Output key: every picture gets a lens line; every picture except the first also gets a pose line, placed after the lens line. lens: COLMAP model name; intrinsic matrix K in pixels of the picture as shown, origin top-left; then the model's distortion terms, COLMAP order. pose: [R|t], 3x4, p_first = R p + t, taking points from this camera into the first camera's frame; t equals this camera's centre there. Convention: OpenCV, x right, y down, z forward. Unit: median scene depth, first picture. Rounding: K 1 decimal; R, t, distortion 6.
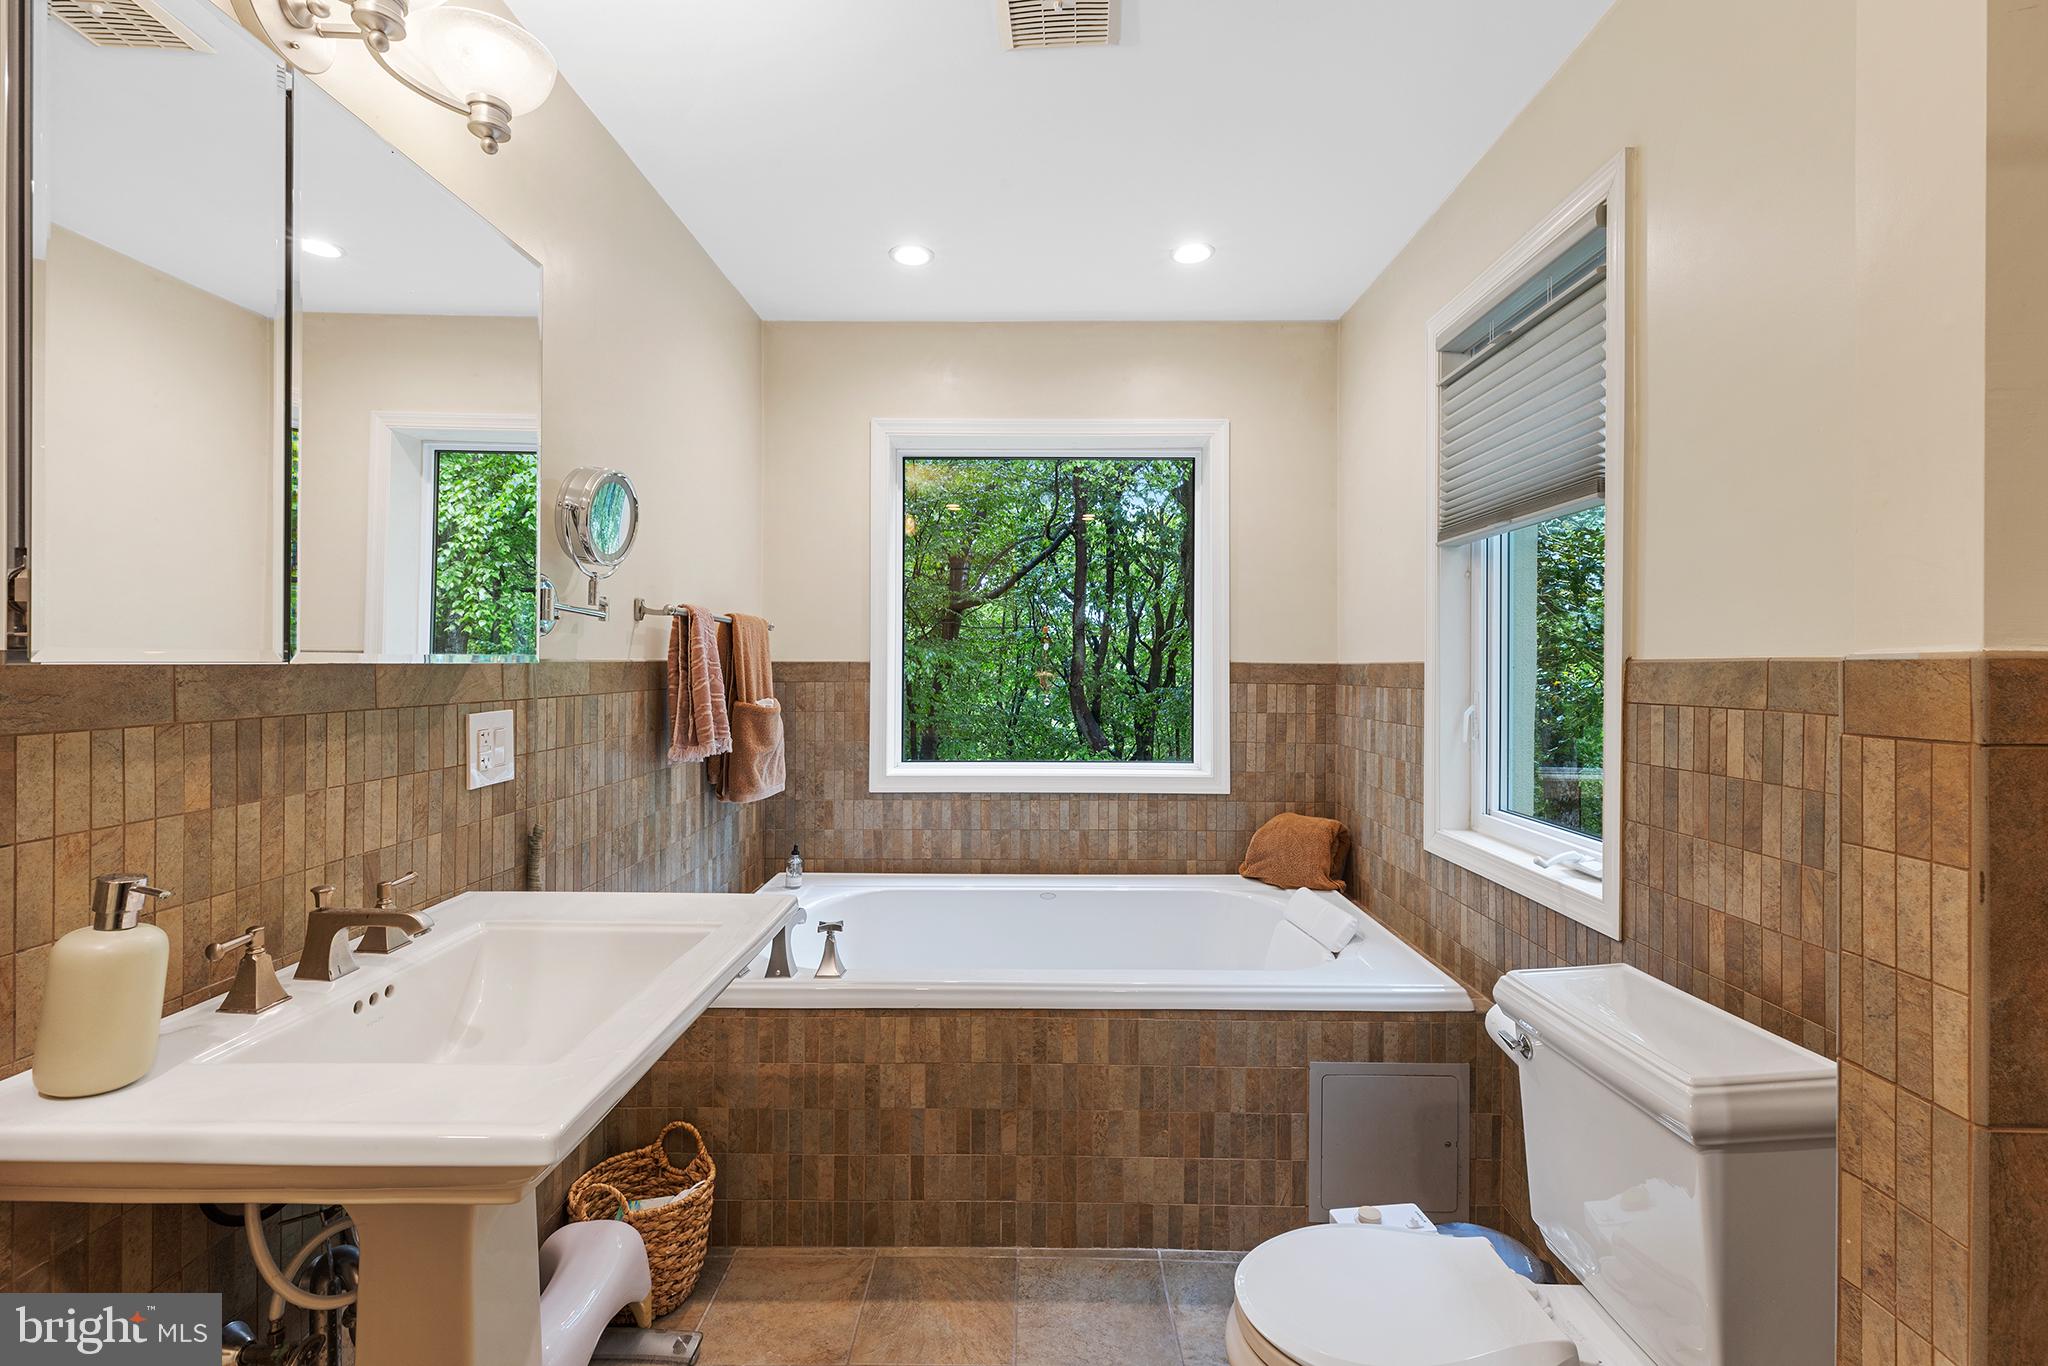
lens RADIAL K [[914.5, 0, 1028.8], [0, 914.5, 674.0], [0, 0, 1]] dist [0.001064, -0.000546]
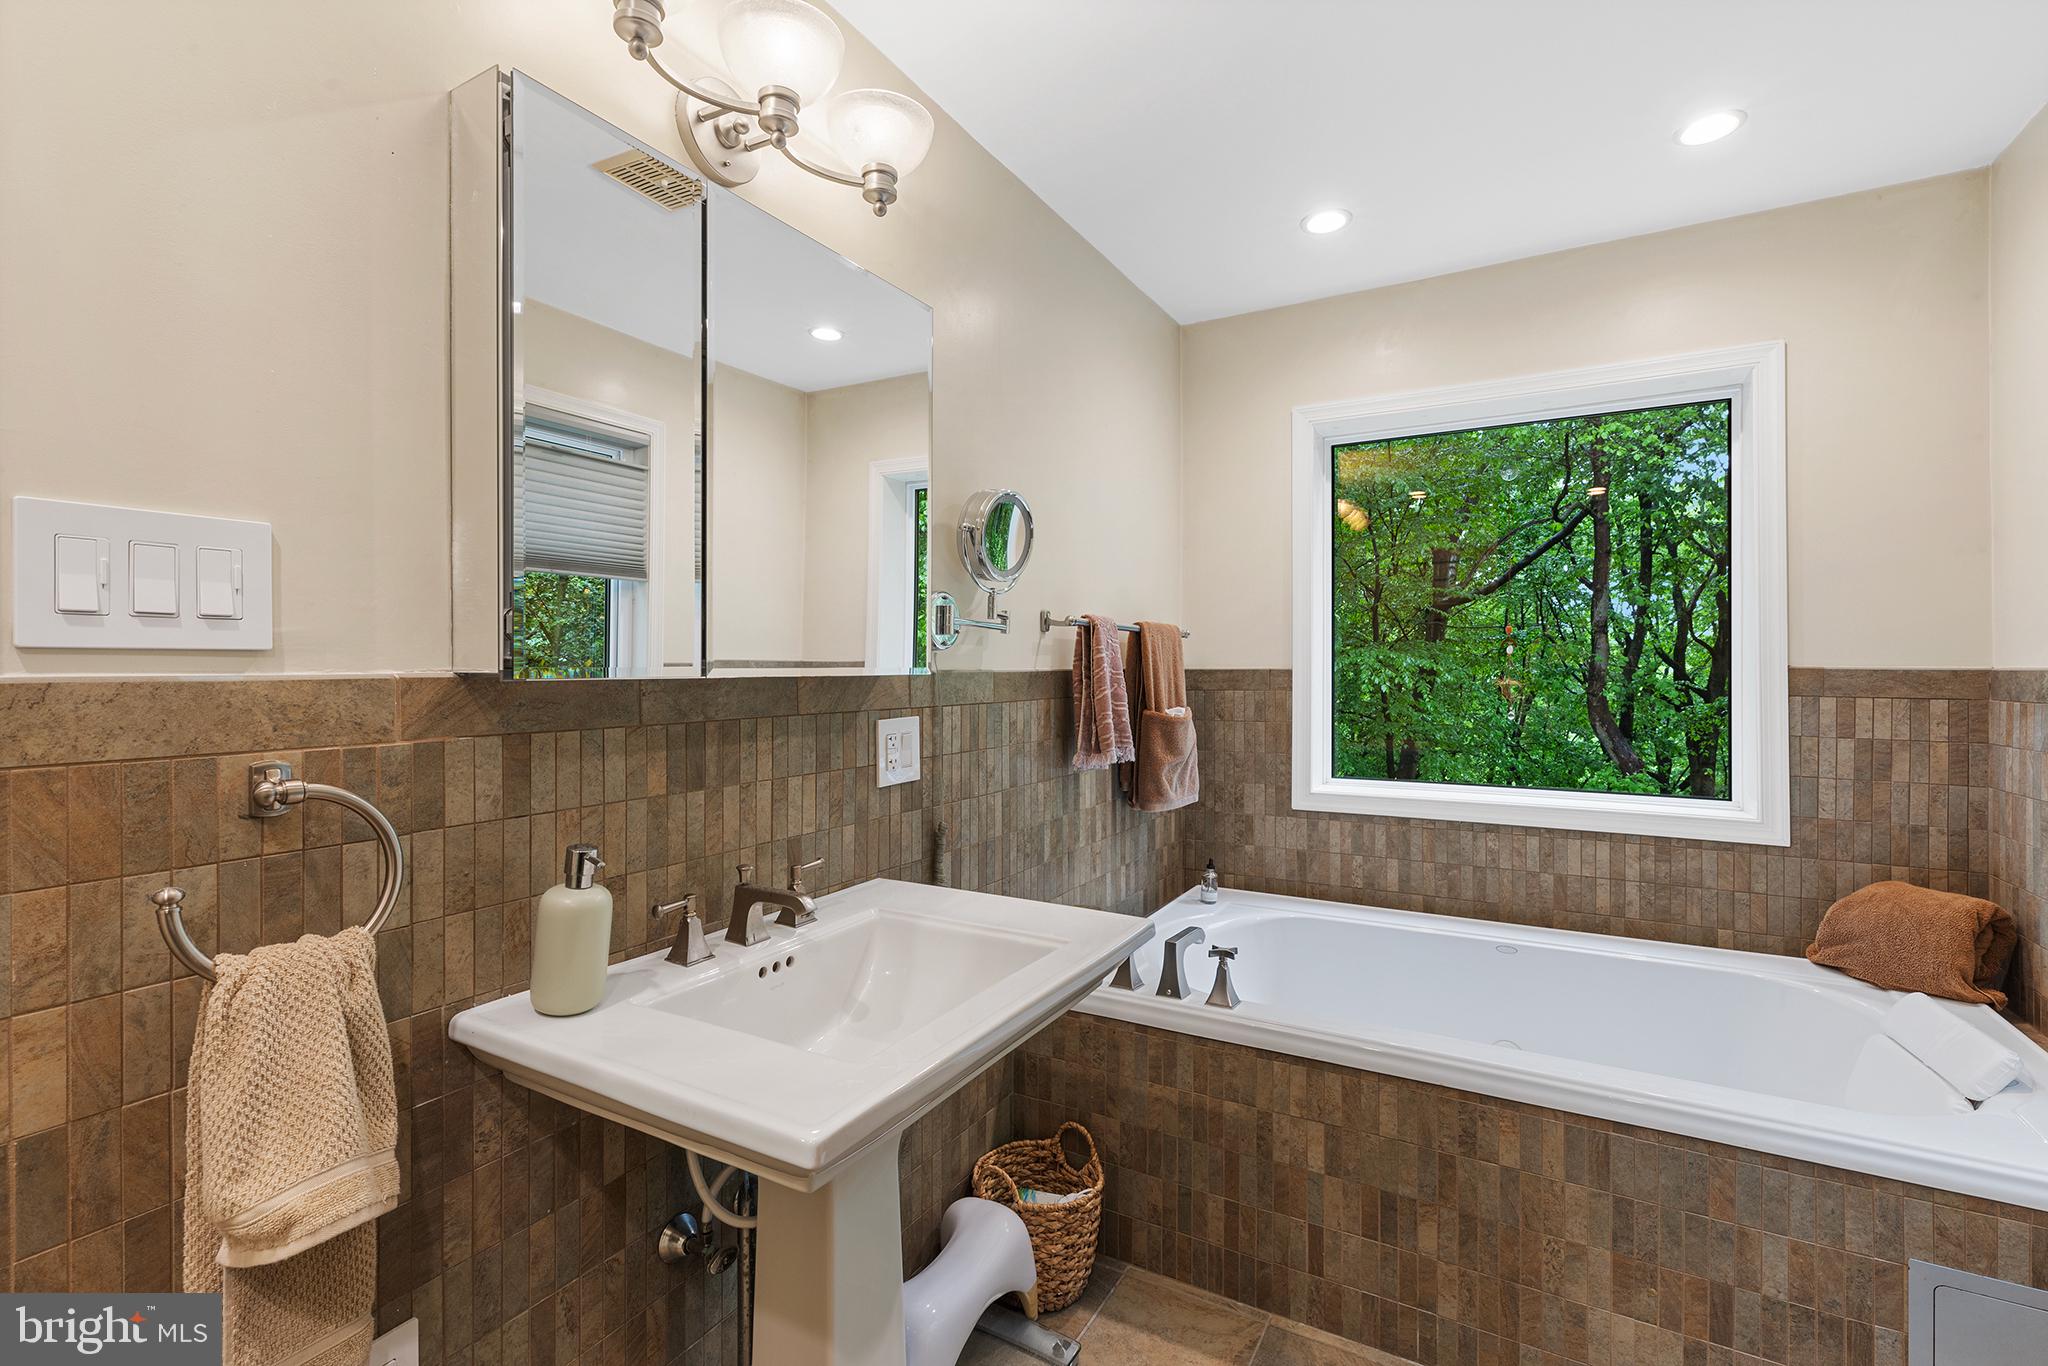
lens RADIAL K [[914.5, 0, 1022.4], [0, 914.5, 671.9], [0, 0, 1]] dist [0.001064, -0.000546]
pose [[0.870225, -0.001714, -0.492651, 0.069321], [-0.001659, 0.999978, -0.006409, -0.006052], [0.492652, 0.006395, 0.870203, 0.080776]]
